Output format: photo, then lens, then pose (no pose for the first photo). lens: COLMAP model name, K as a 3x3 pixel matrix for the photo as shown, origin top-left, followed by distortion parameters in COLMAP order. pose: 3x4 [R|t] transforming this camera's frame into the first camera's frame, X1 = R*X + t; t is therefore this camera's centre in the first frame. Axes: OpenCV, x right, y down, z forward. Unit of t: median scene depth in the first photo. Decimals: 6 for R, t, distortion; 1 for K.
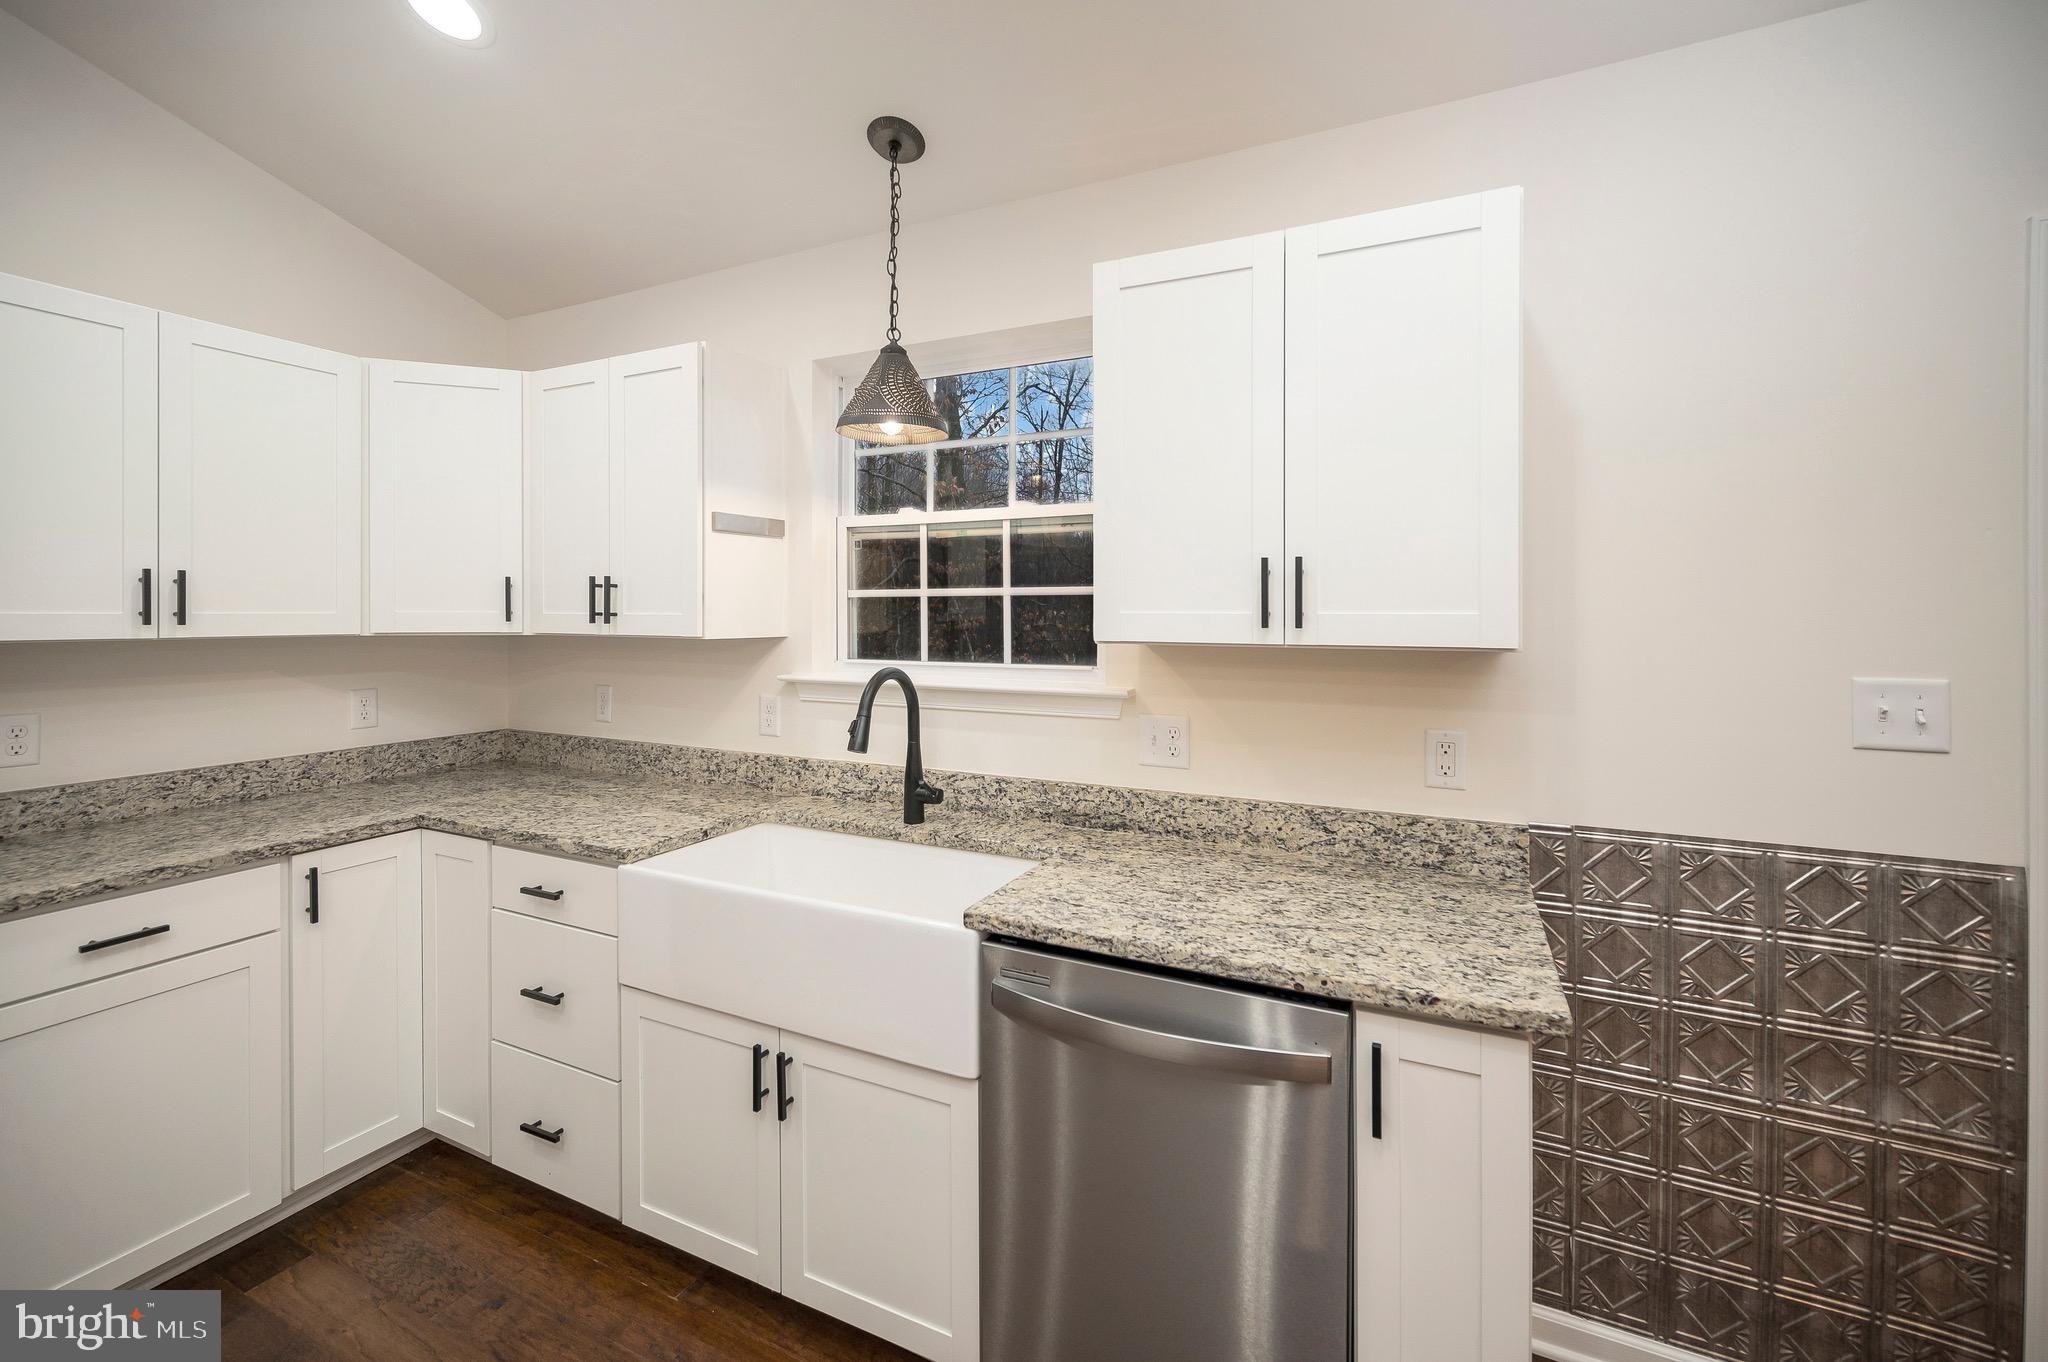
lens RADIAL K [[863.2, 0, 1034.6], [0, 863.2, 606.5], [0, 0, 1]] dist [-0.001307, -0.000158]
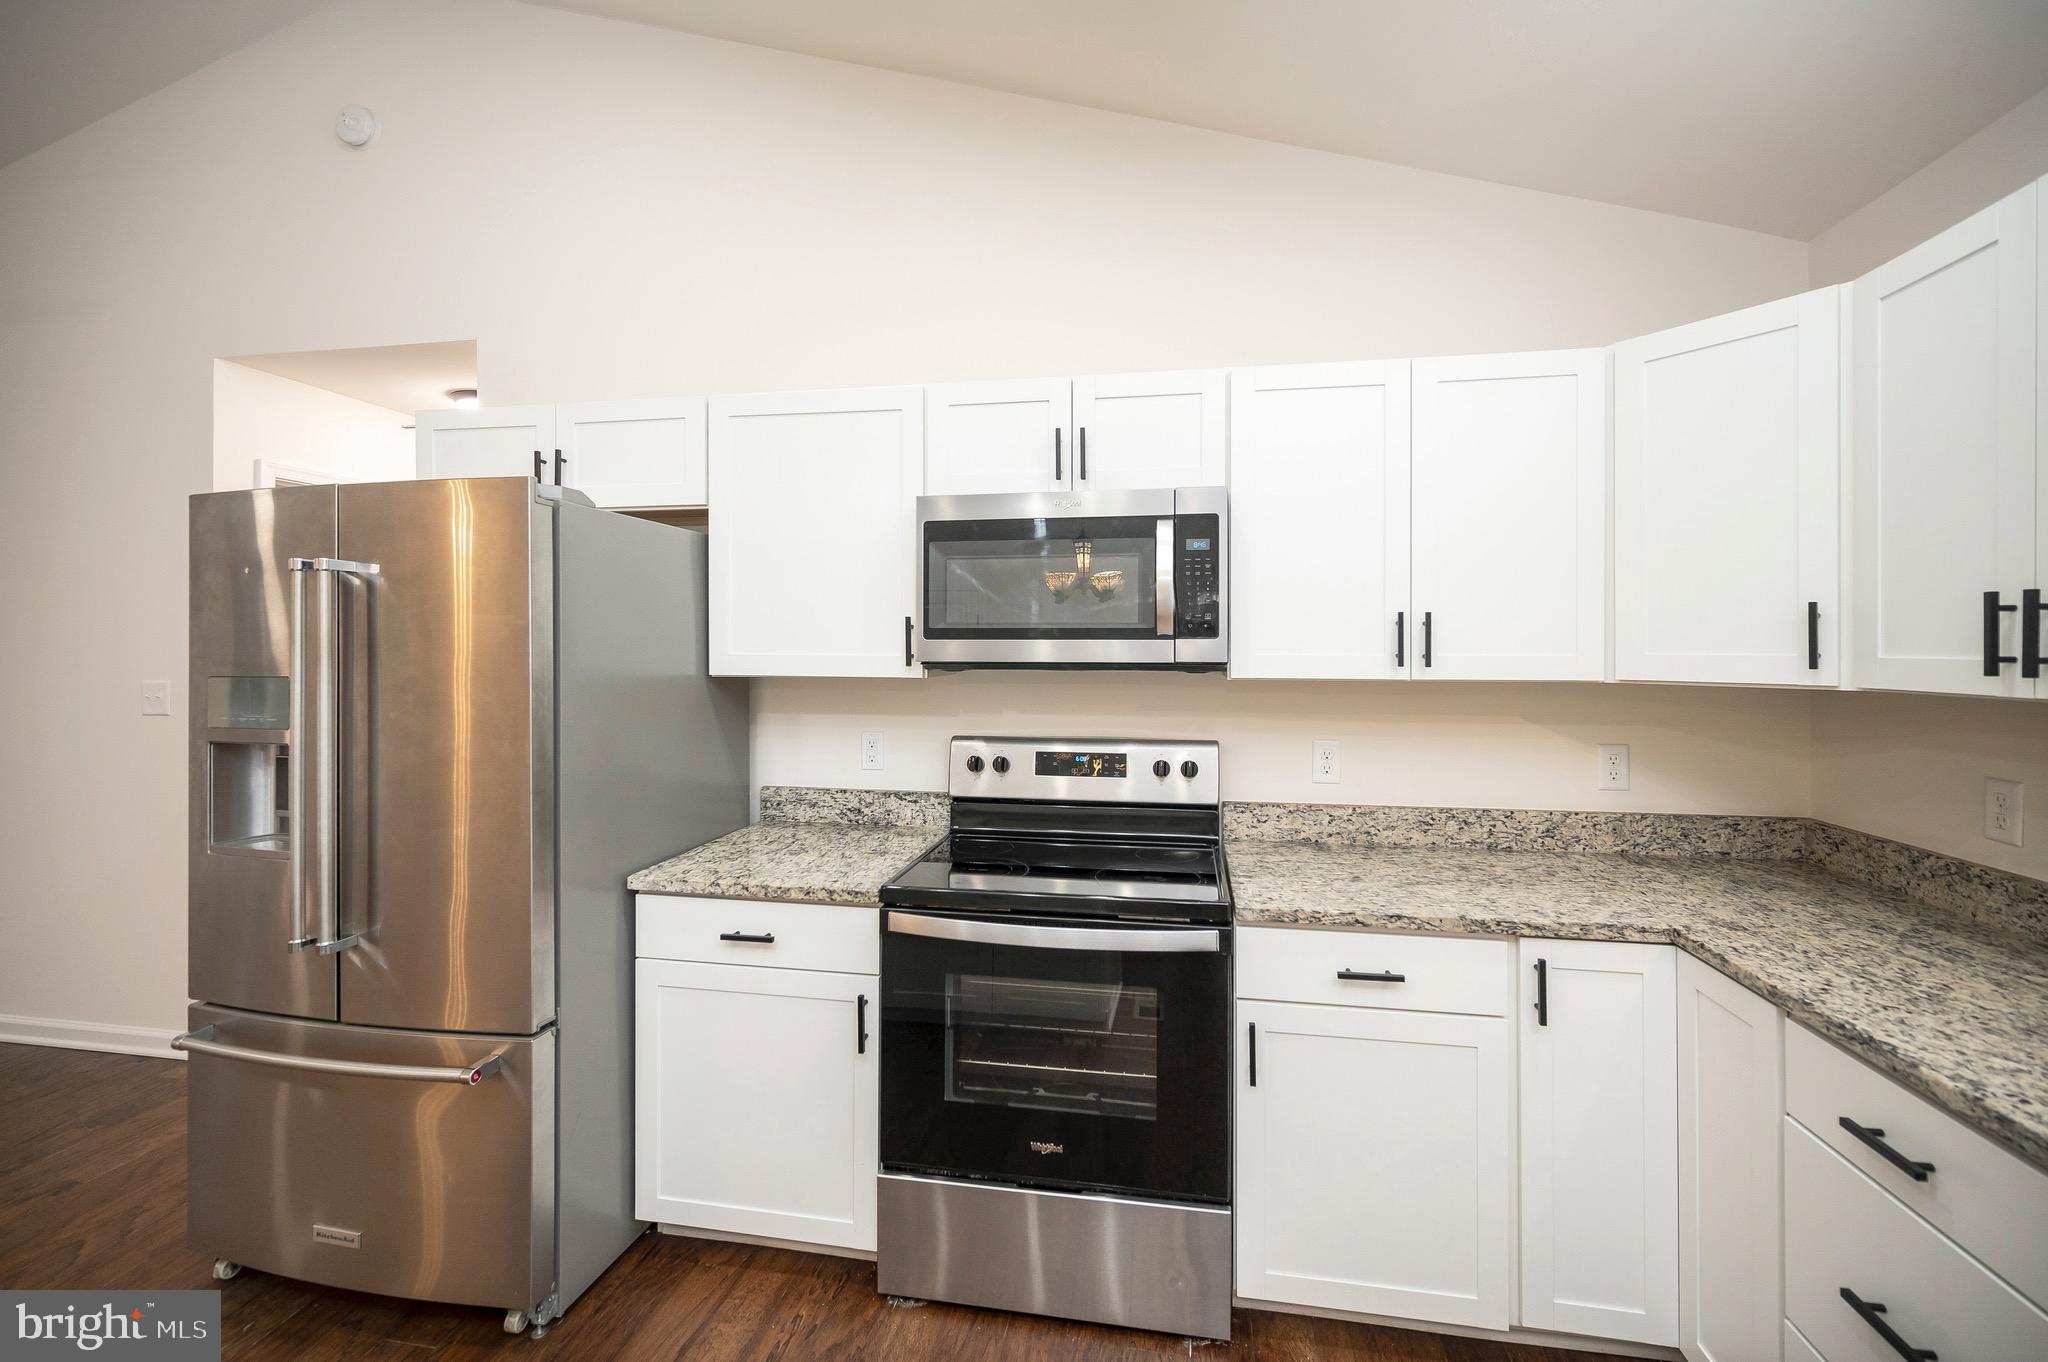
lens RADIAL K [[826.9, 0, 1036.2], [0, 826.9, 652.6], [0, 0, 1]] dist [0.001592, -0.000256]
pose [[0.270329, 0.002659, -0.962764, -0.174359], [0.005006, 0.999979, 0.004167, -0.001333], [0.962755, -0.005946, 0.270310, 0.277935]]
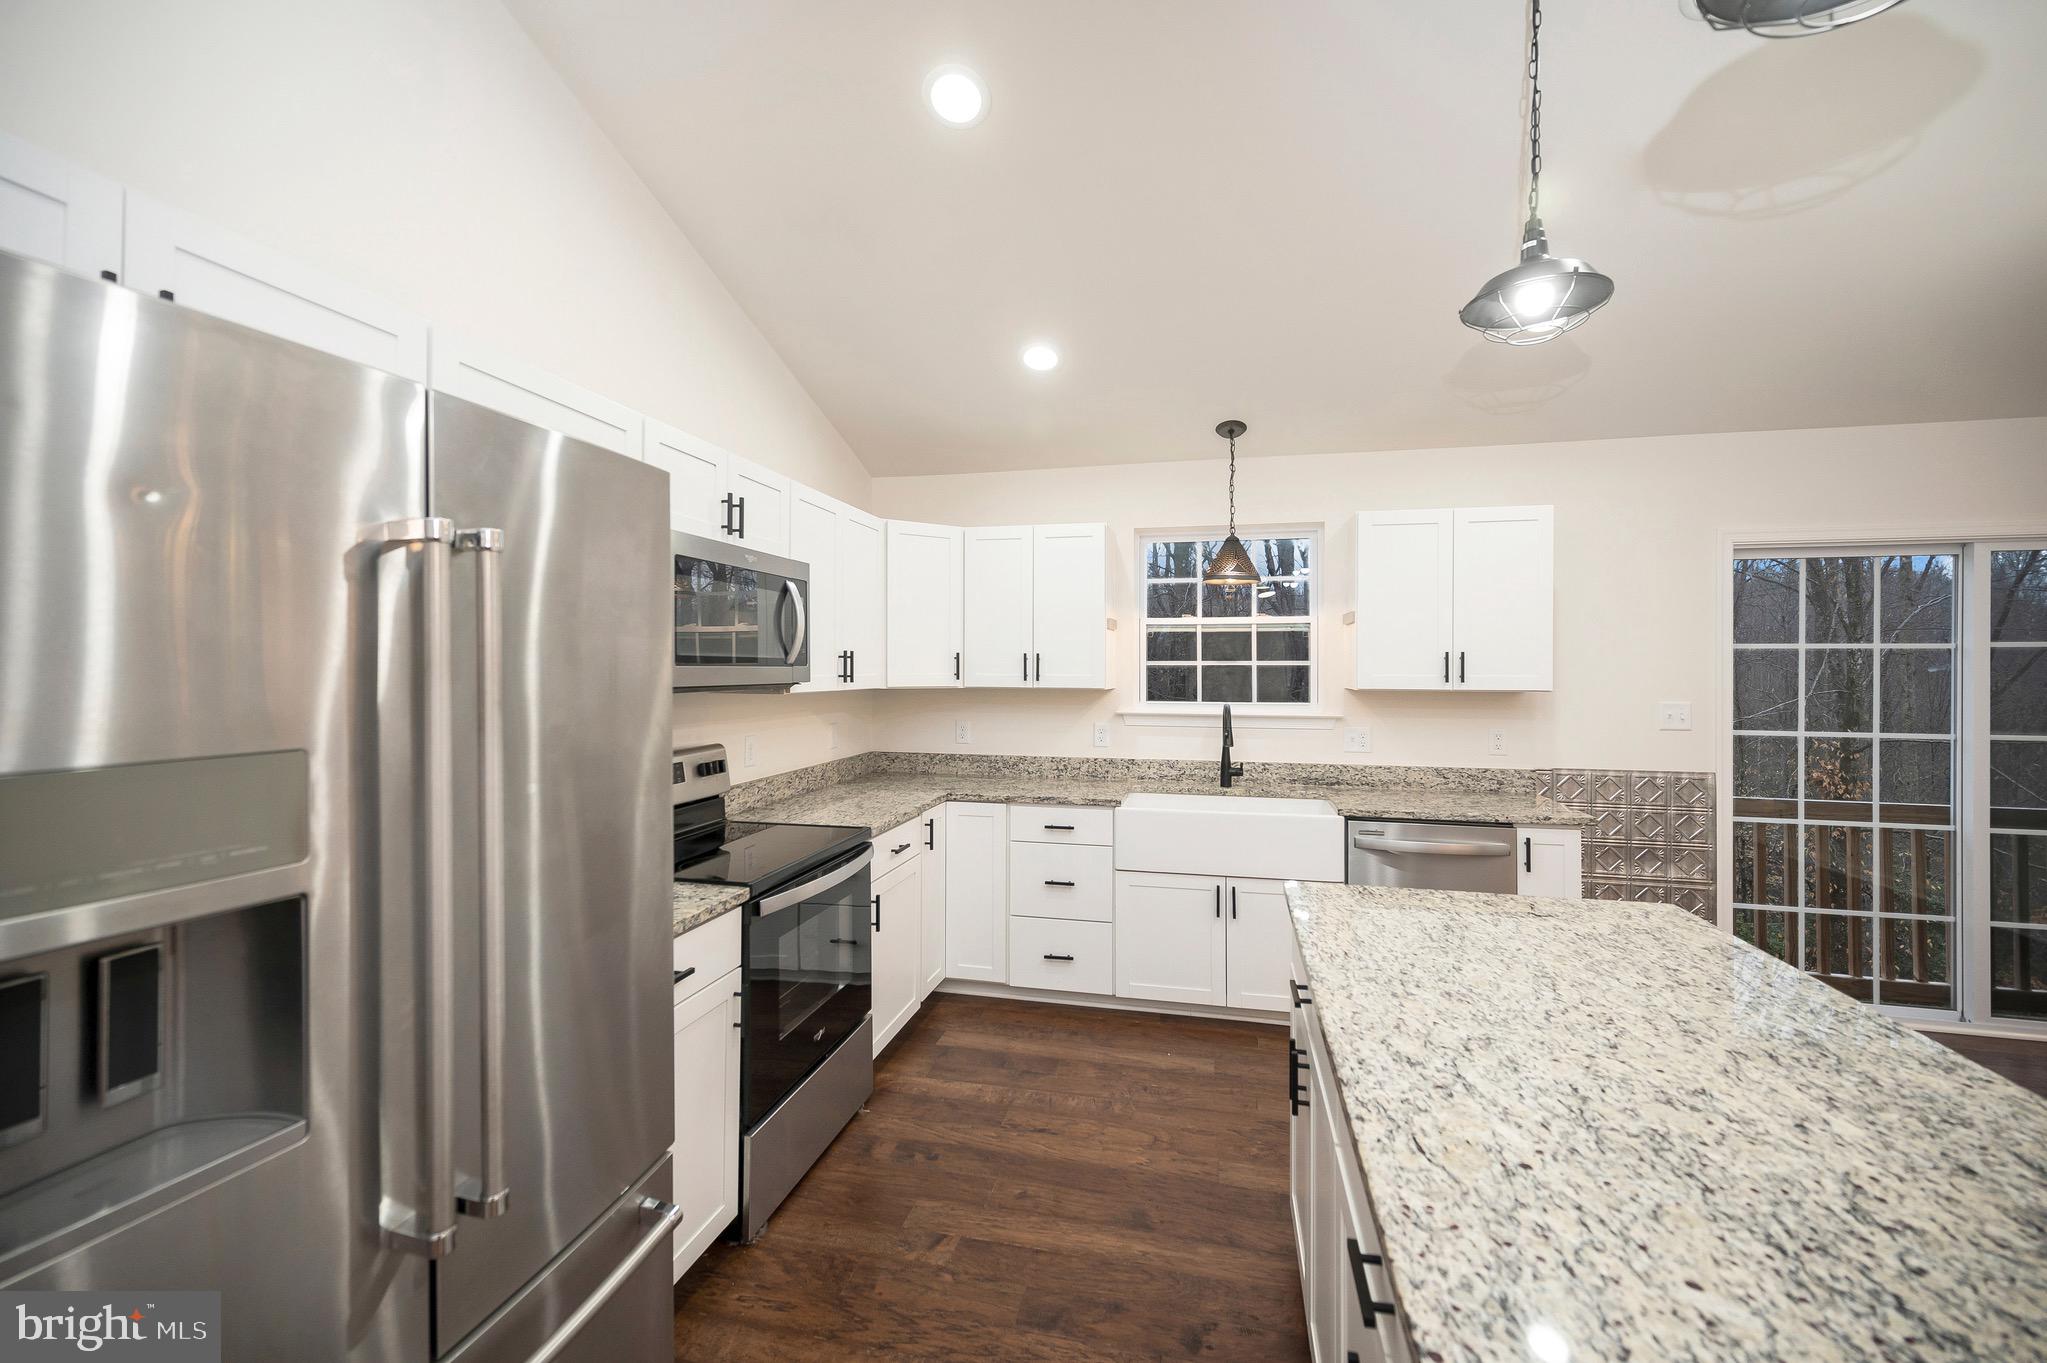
lens RADIAL K [[826.5, 0, 1035.6], [0, 826.5, 653.1], [0, 0, 1]] dist [0.001592, -0.000256]
pose [[0.974648, 0.007334, 0.223625, -0.907475], [-0.004109, 0.999881, -0.014885, -0.011550], [-0.223708, 0.013589, 0.974562, -0.632849]]
